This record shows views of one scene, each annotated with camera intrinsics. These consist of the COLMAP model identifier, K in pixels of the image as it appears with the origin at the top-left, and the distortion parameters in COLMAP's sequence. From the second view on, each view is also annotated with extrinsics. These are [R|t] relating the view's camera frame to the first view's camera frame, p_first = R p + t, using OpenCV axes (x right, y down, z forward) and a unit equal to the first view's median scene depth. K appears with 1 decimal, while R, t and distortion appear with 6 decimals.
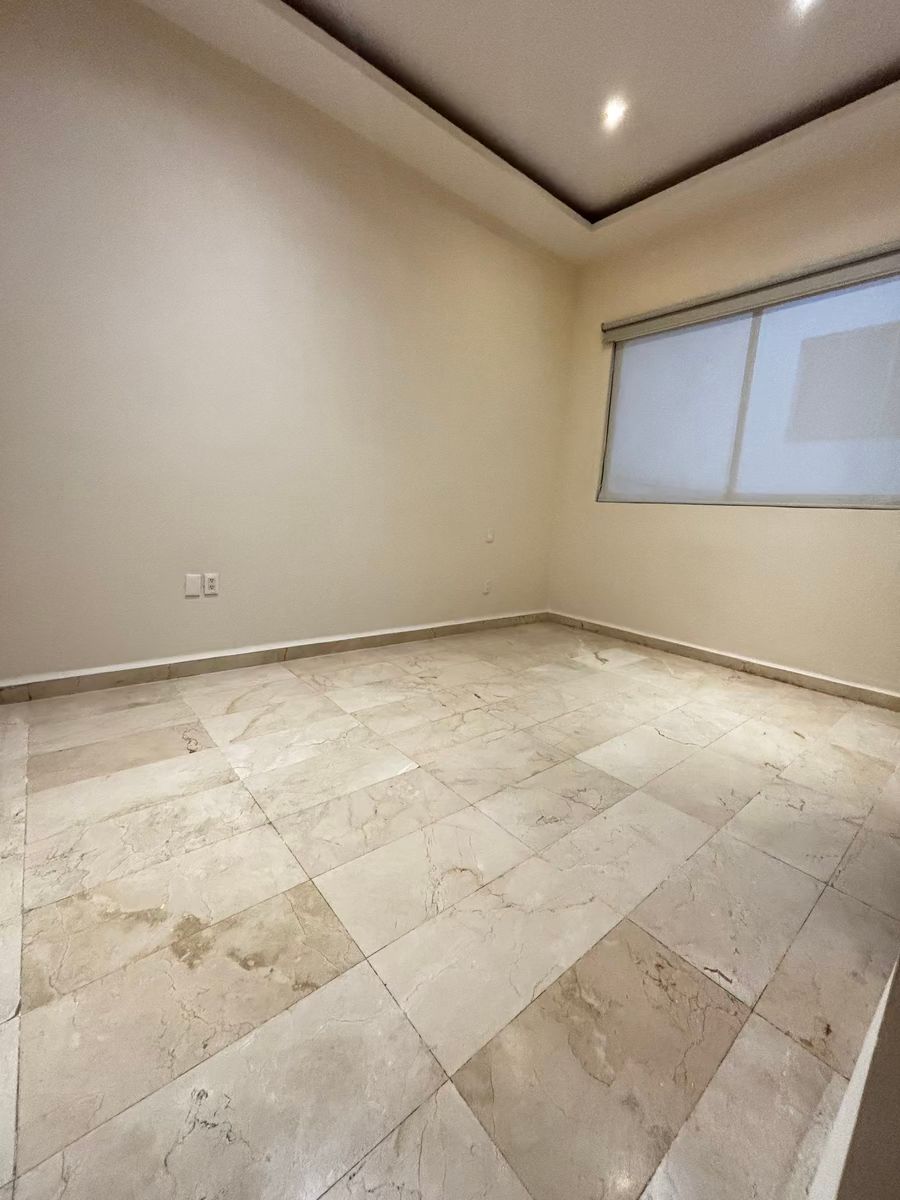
lens RADIAL K [[484.9, 0, 450.7], [0, 484.9, 599.1], [0, 0, 1]] dist [-0.002413, 0.000688]
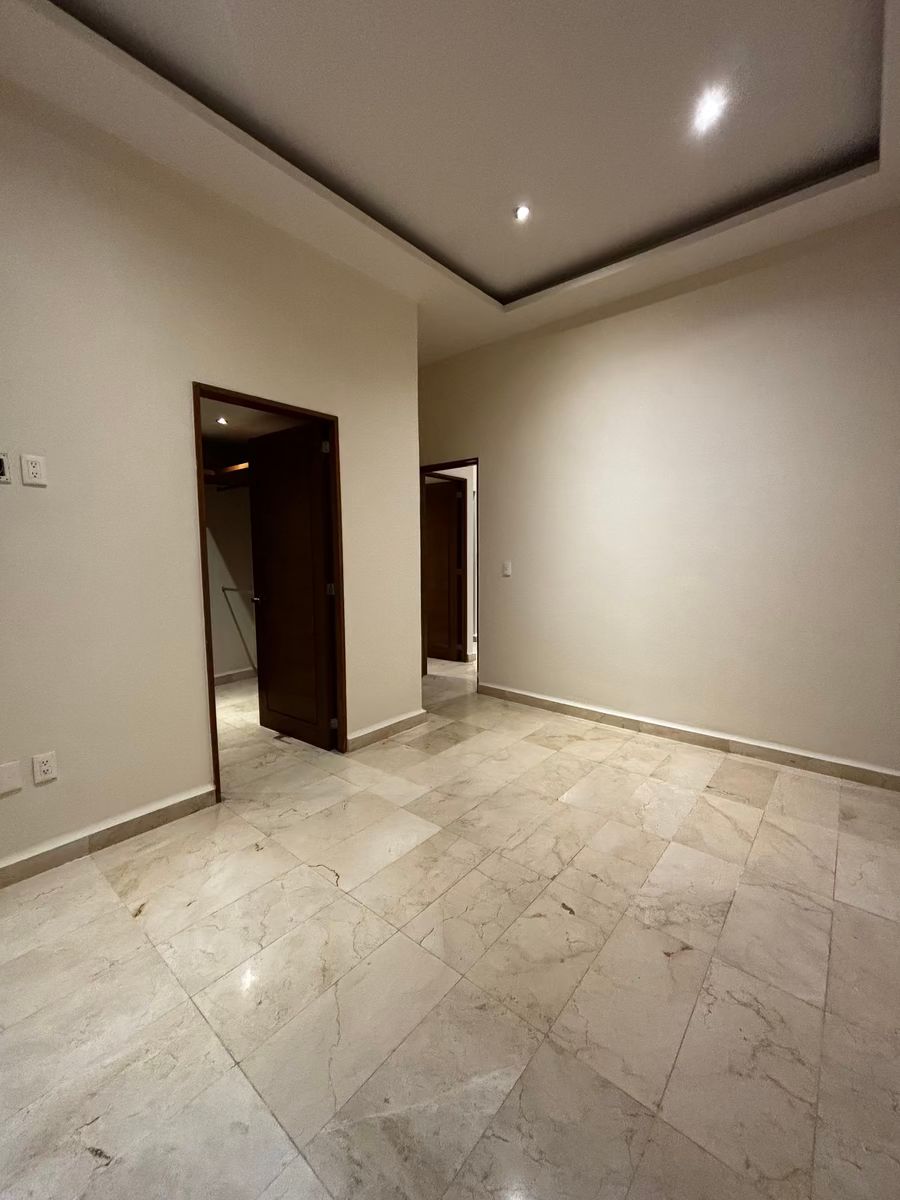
lens RADIAL K [[484.9, 0, 452.0], [0, 484.9, 592.9], [0, 0, 1]] dist [-0.002413, 0.000688]
pose [[-0.983340, -0.039084, -0.177525, 0.338963], [-0.084305, 0.963285, 0.254900, -0.372703], [0.161044, 0.265619, -0.950532, 1.437372]]
